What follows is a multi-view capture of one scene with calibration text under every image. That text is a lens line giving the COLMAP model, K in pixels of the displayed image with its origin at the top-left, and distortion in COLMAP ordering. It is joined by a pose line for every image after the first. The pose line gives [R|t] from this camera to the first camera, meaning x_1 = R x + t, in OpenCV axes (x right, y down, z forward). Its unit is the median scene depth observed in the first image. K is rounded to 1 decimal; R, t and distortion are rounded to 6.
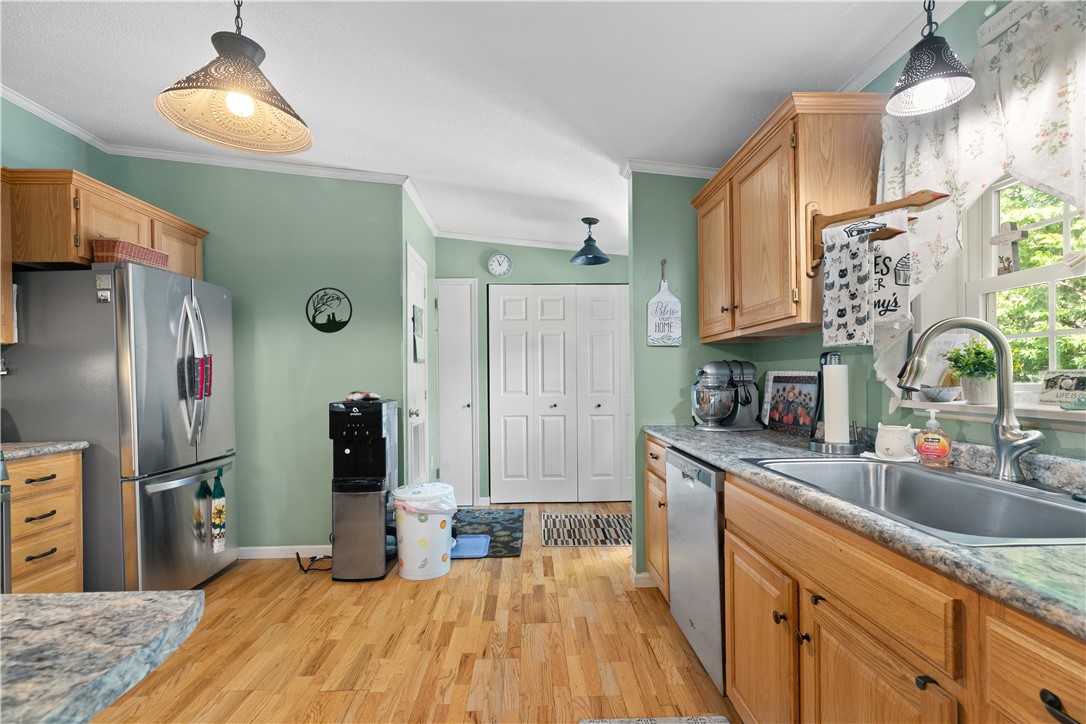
lens RADIAL K [[488.6, 0, 537.9], [0, 488.6, 377.1], [0, 0, 1]] dist [0.005389, -0.002191]
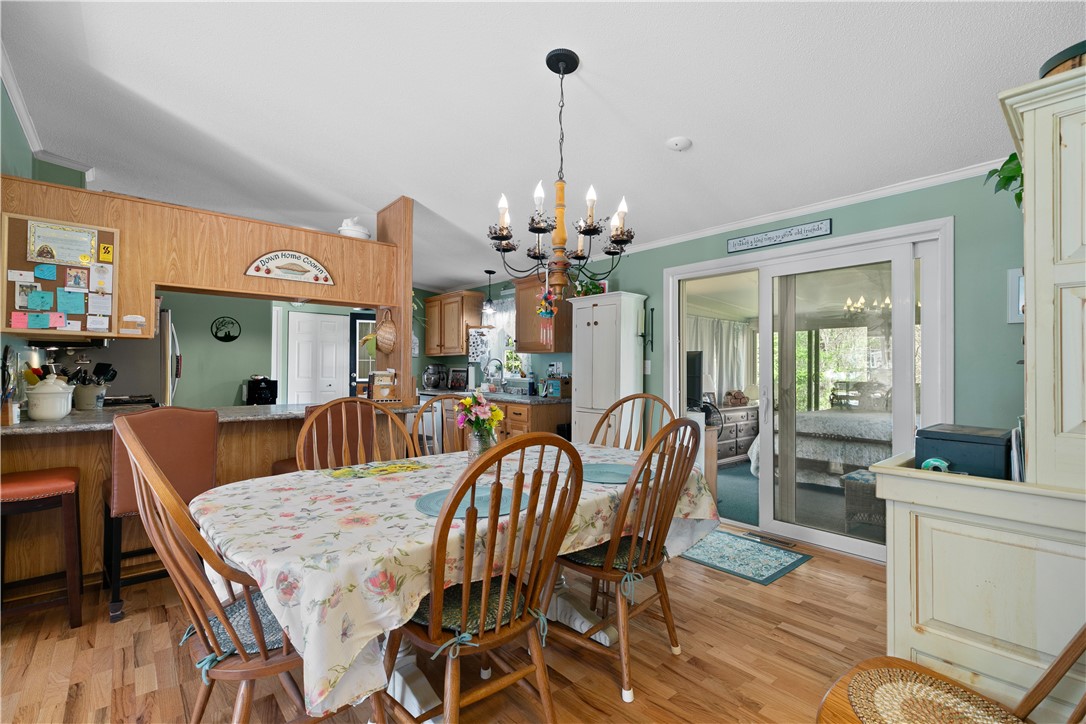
lens RADIAL K [[488.6, 0, 530.3], [0, 488.6, 362.0], [0, 0, 1]] dist [0.005389, -0.002191]
pose [[0.786514, 0.018165, 0.617306, -1.192540], [-0.014117, 0.999835, -0.011436, -0.026873], [-0.617412, 0.000280, 0.786640, -1.963592]]
